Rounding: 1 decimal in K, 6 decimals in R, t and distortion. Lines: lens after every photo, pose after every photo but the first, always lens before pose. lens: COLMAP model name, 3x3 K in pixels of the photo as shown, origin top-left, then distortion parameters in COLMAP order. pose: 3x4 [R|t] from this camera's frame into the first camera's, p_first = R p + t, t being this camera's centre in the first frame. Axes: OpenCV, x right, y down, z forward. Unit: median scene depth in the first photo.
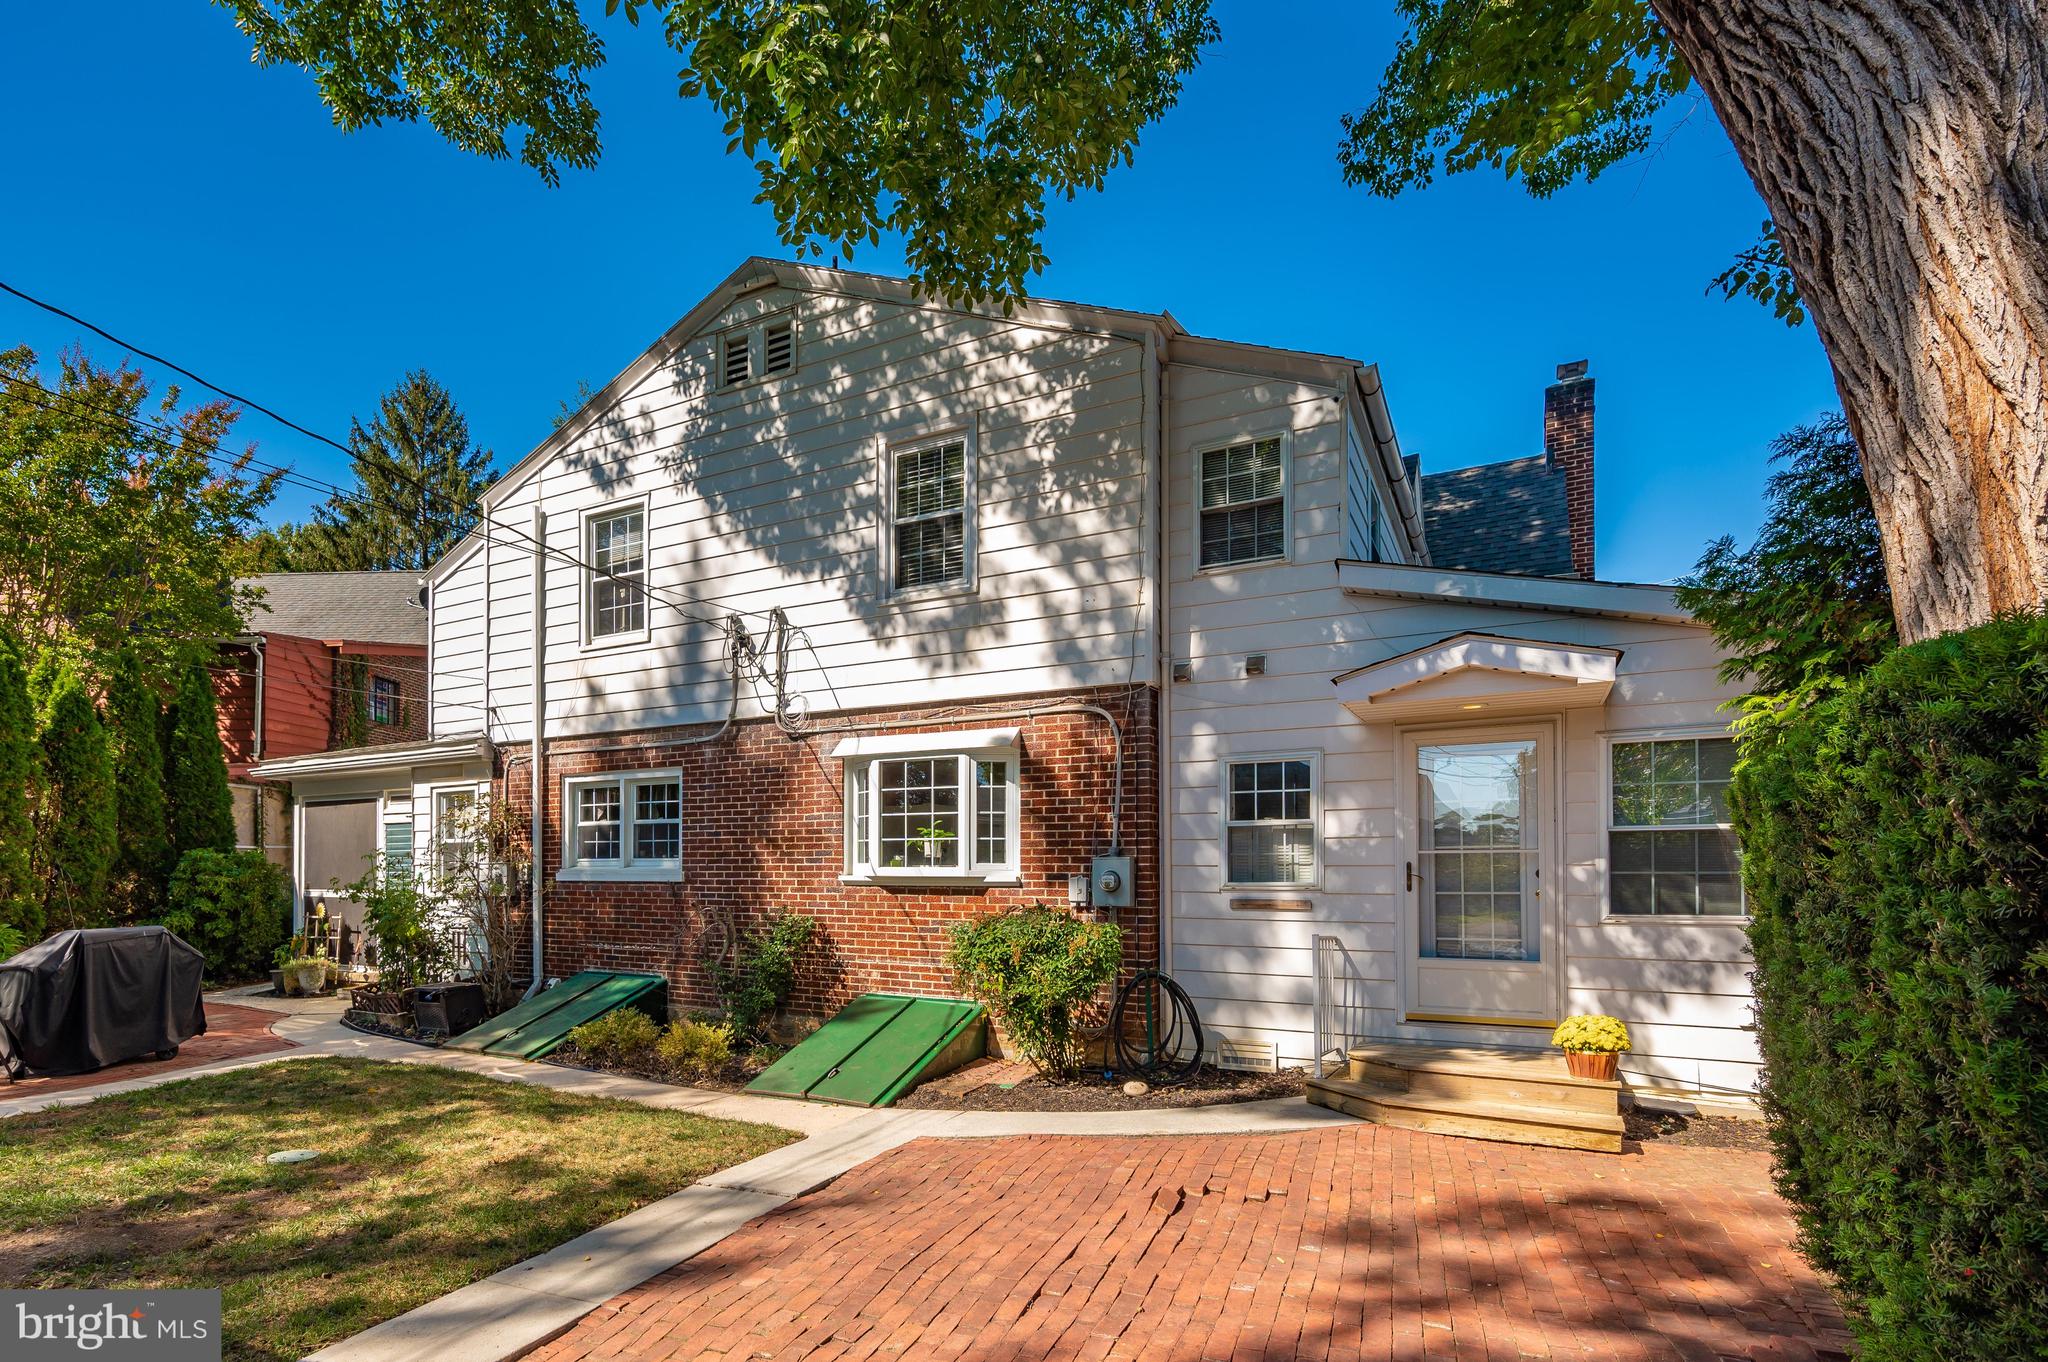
lens RADIAL K [[981.4, 0, 959.3], [0, 981.4, 861.7], [0, 0, 1]] dist [0.007738, -0.011241]
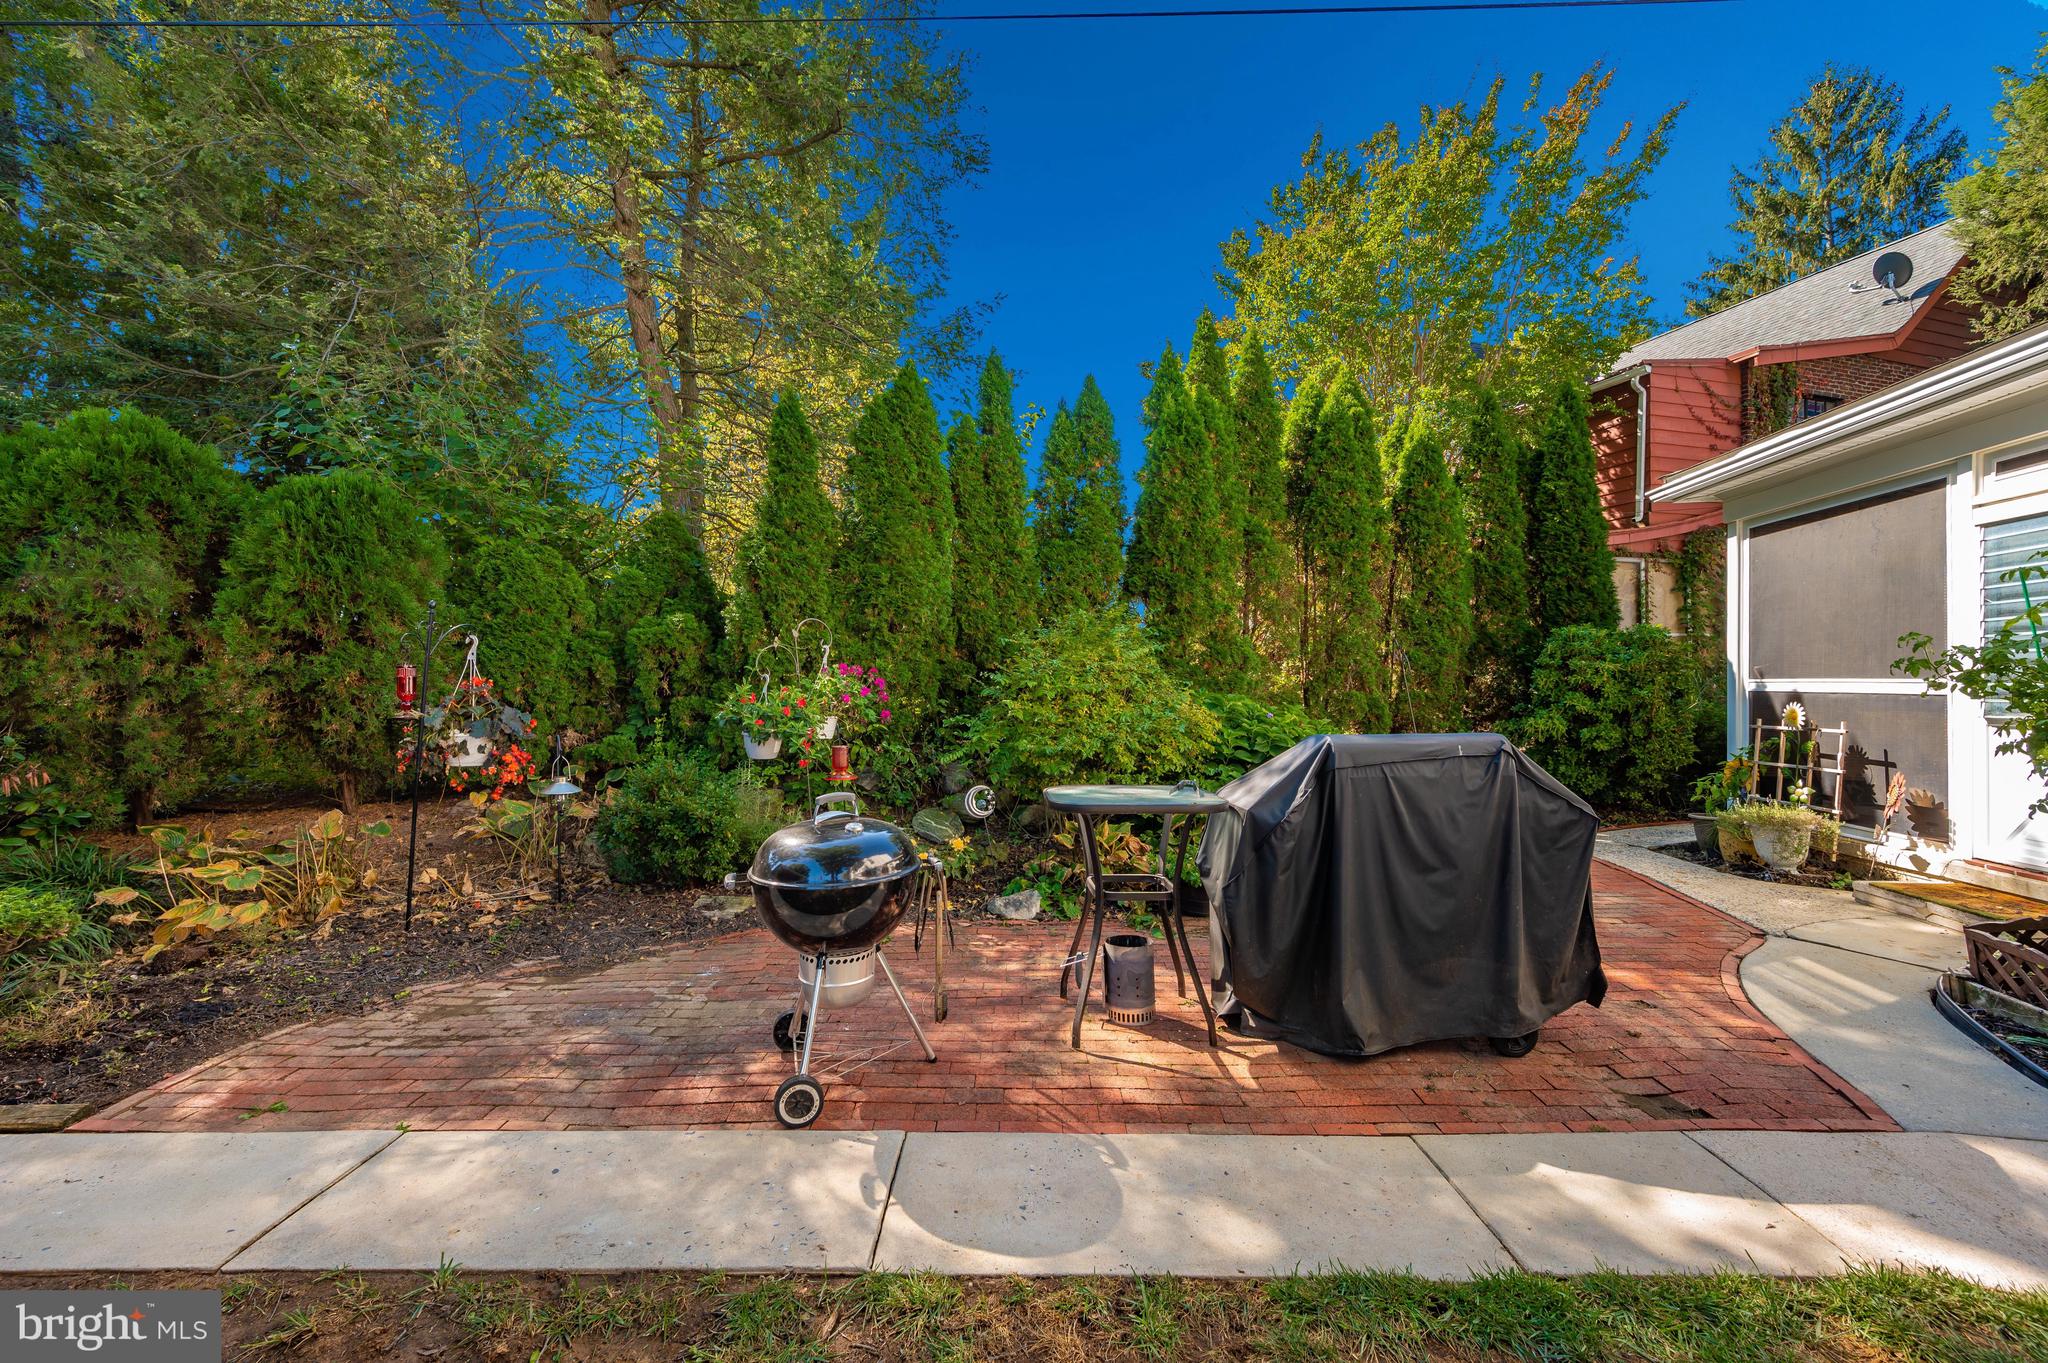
lens RADIAL K [[813.4, 0, 1008.9], [0, 813.4, 686.6], [0, 0, 1]] dist [0.001852, 0.000313]
pose [[0.309547, 0.002205, -0.950882, -0.520898], [0.007069, 0.999964, 0.004620, 0.040934], [0.950858, -0.008152, 0.309520, 0.658248]]
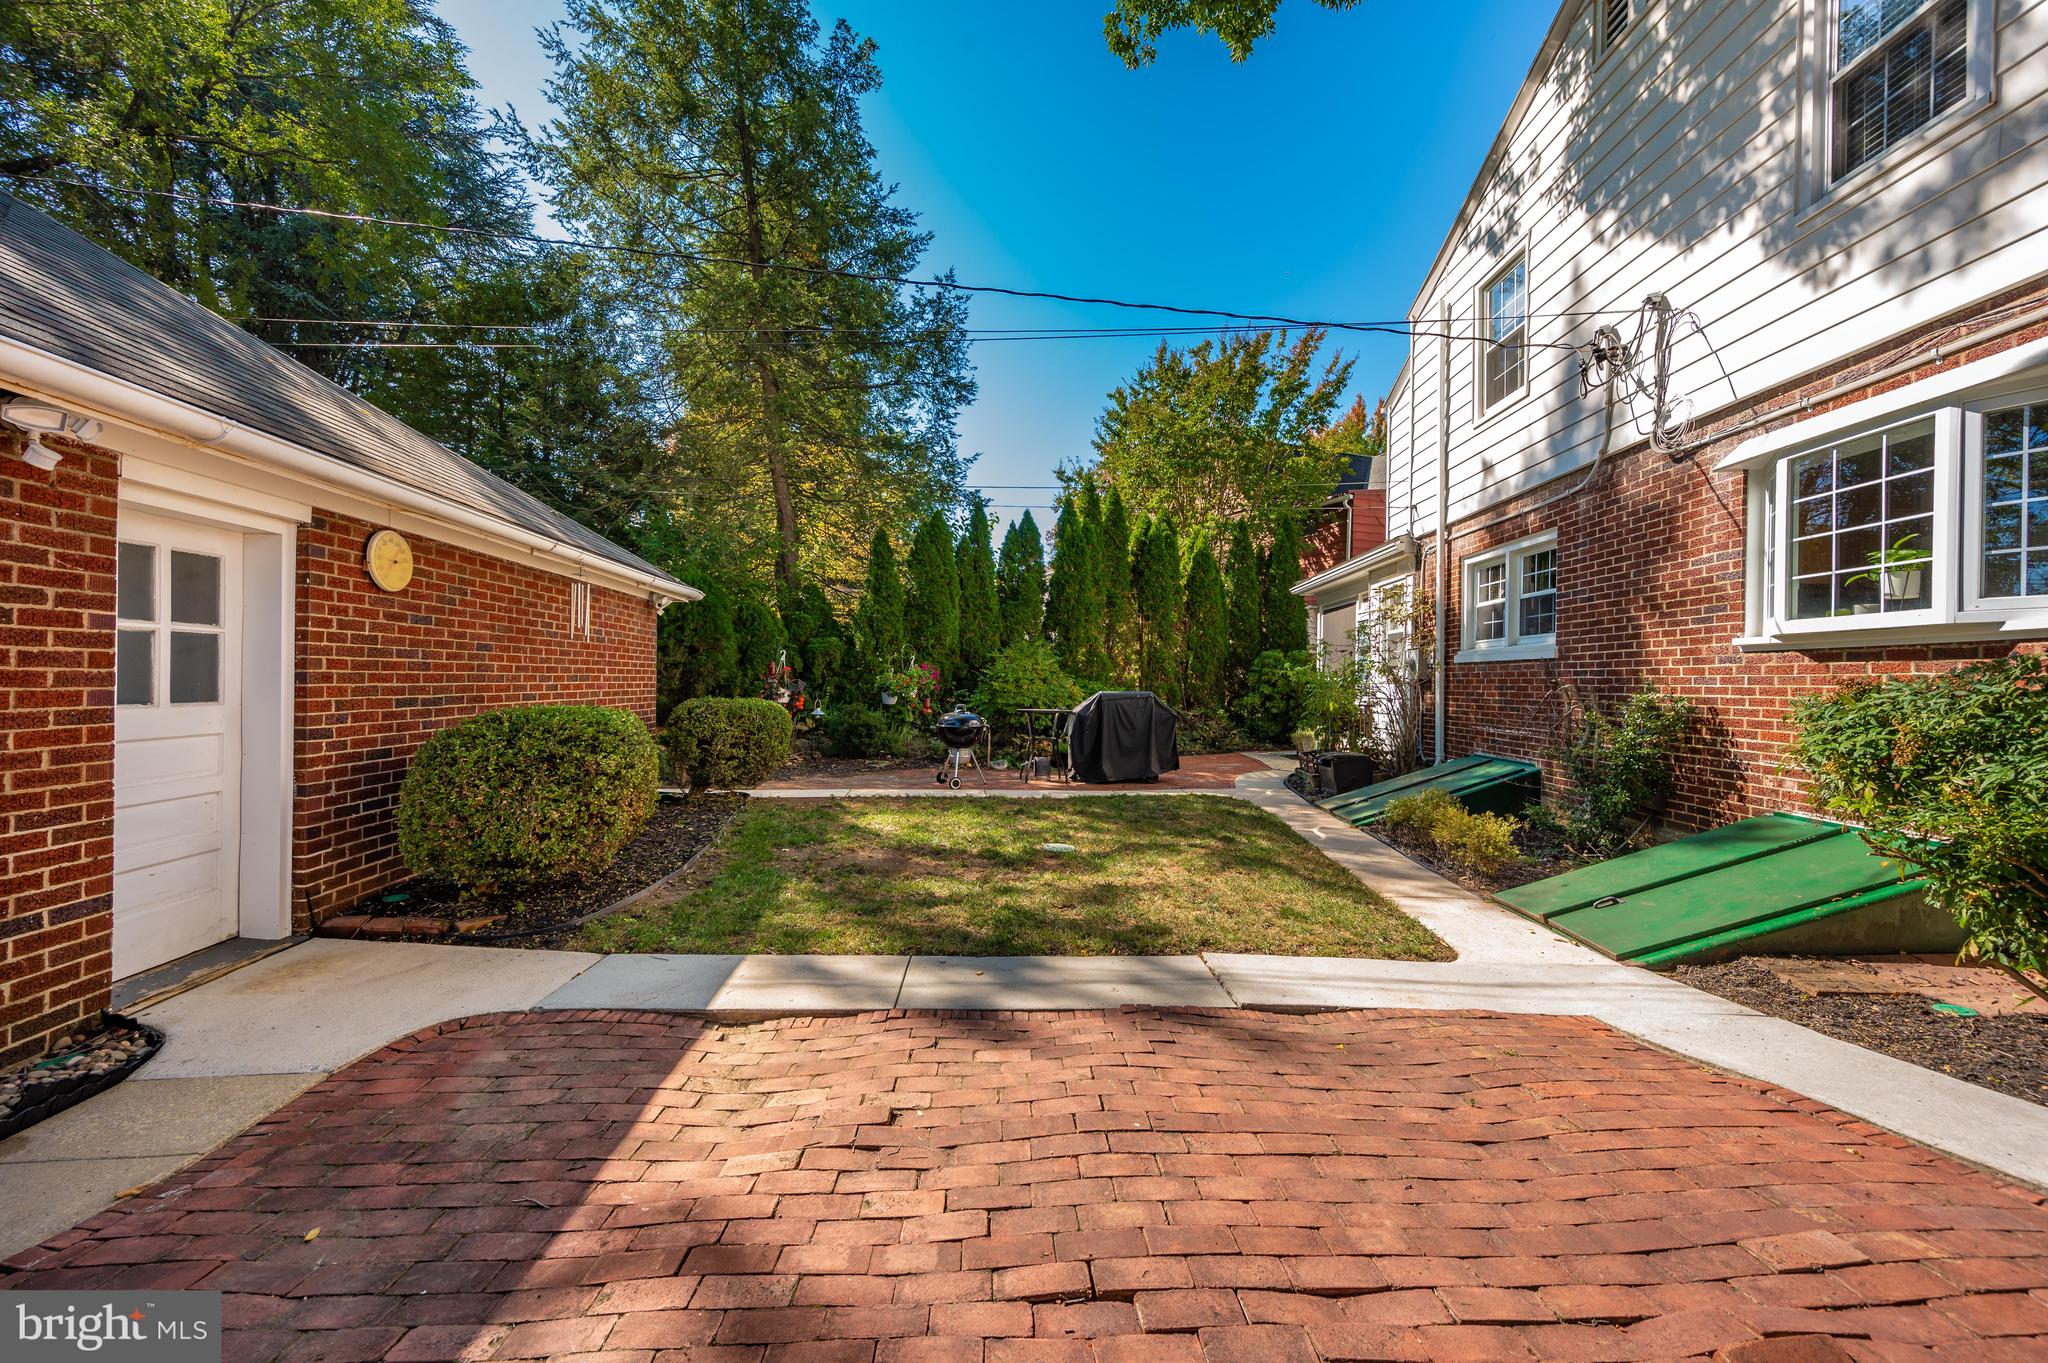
lens RADIAL K [[805.8, 0, 1023.5], [0, 805.8, 678.6], [0, 0, 1]] dist [0.000983, 0.000198]
pose [[0.420594, 0.004258, -0.907239, 0.189732], [-0.010605, 0.999944, -0.000224, 0.049118], [0.907187, 0.009716, 0.420615, 0.305501]]
